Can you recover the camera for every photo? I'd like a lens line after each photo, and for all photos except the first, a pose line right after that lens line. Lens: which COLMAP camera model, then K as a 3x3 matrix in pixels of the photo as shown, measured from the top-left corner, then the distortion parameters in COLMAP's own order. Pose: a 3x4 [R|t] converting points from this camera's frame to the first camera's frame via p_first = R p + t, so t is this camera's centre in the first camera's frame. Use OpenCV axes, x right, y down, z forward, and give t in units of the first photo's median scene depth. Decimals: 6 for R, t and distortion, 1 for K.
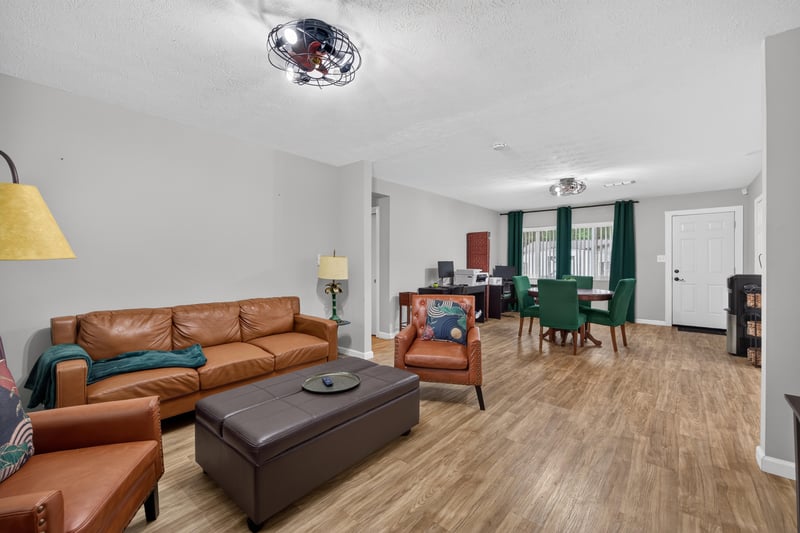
lens RADIAL K [[331.1, 0, 400.1], [0, 331.1, 263.4], [0, 0, 1]] dist [-0.007394, 0.000209]
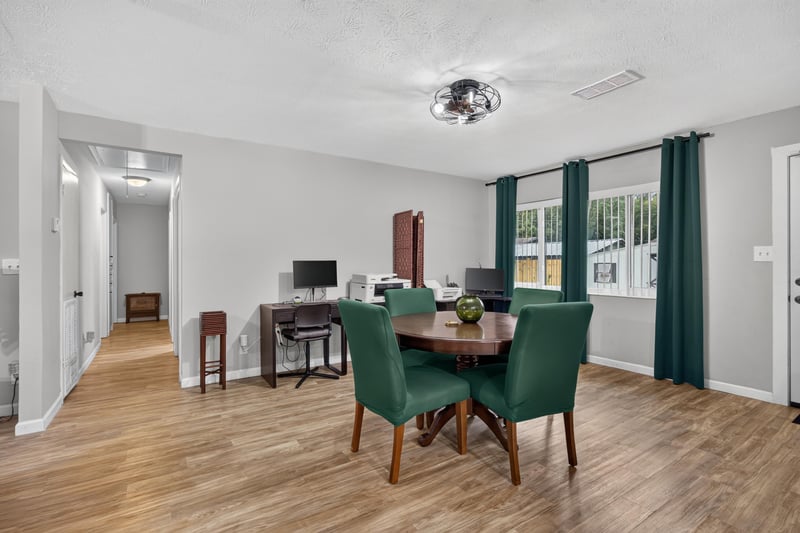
lens RADIAL K [[377.2, 0, 400.9], [0, 377.2, 262.2], [0, 0, 1]] dist [-0.009009, 0.000980]
pose [[0.960753, -0.002614, -0.277394, 0.461902], [0.002126, 0.999996, -0.002060, -0.002190], [0.277399, 0.001390, 0.960754, 0.371179]]
